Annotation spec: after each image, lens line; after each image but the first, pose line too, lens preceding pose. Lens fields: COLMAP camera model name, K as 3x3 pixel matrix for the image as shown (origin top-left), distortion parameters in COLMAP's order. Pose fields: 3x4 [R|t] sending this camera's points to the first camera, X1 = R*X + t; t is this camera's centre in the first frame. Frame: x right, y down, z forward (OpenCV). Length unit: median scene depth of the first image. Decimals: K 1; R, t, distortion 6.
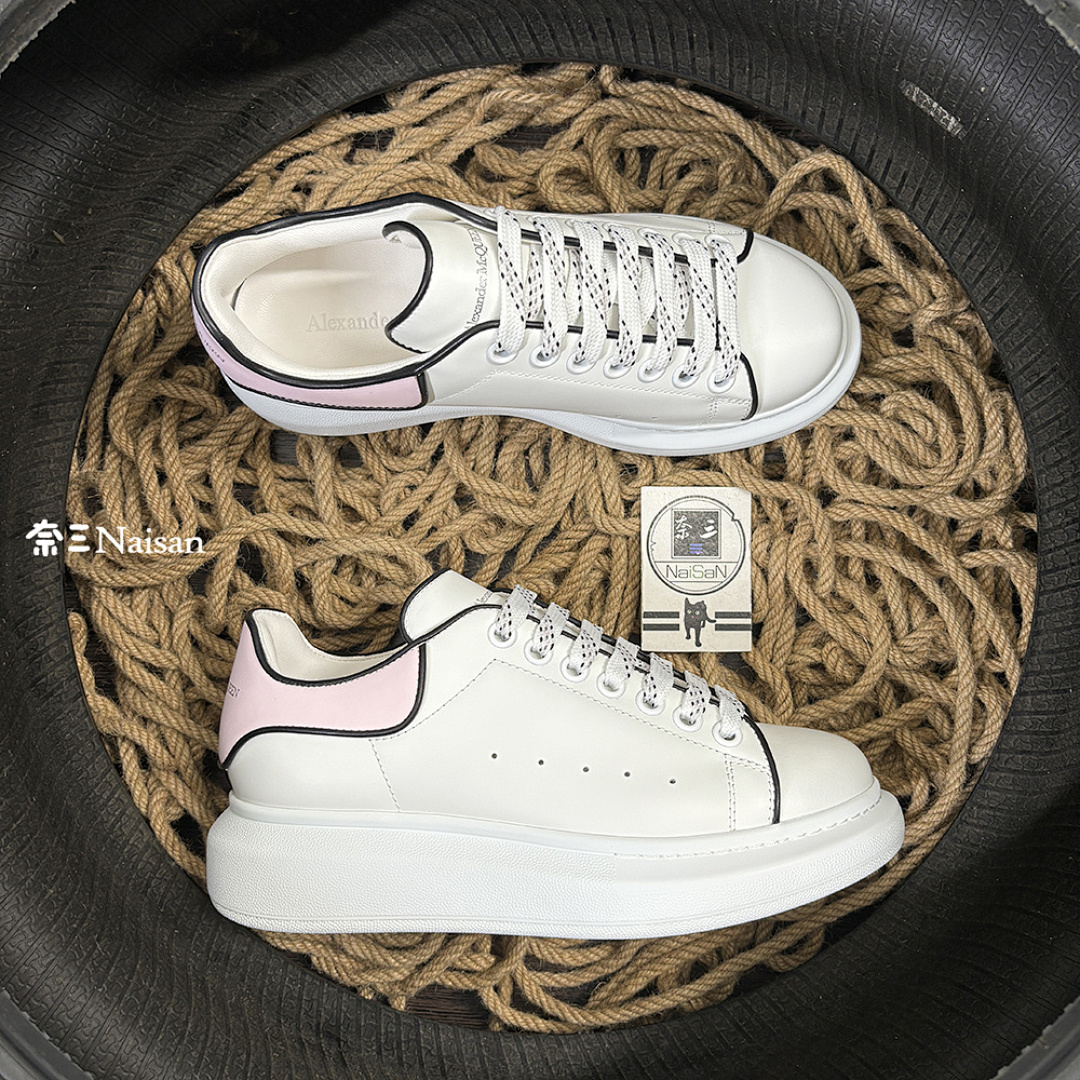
lens RADIAL K [[1227.2, 0, 551.9], [0, 1227.2, 541.7], [0, 0, 1]] dist [-0.021603, -0.027181]
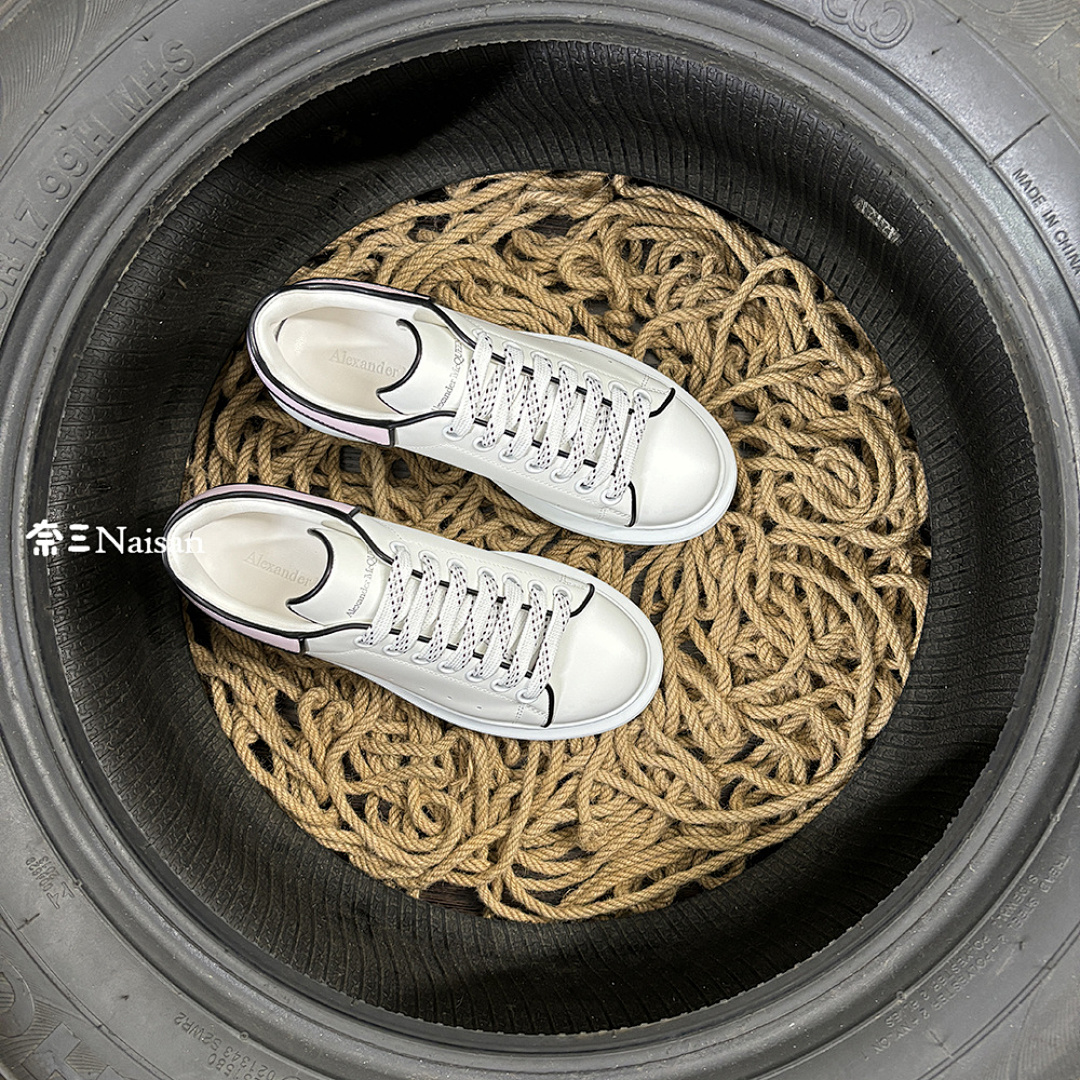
lens RADIAL K [[1239.9, 0, 551.8], [0, 1239.9, 538.8], [0, 0, 1]] dist [0.159028, -1.076227]
pose [[0.997989, 0.060024, -0.020363, 0.024395], [-0.059453, 0.997850, 0.027593, -0.044531], [0.021975, -0.026327, 0.999412, -0.309891]]
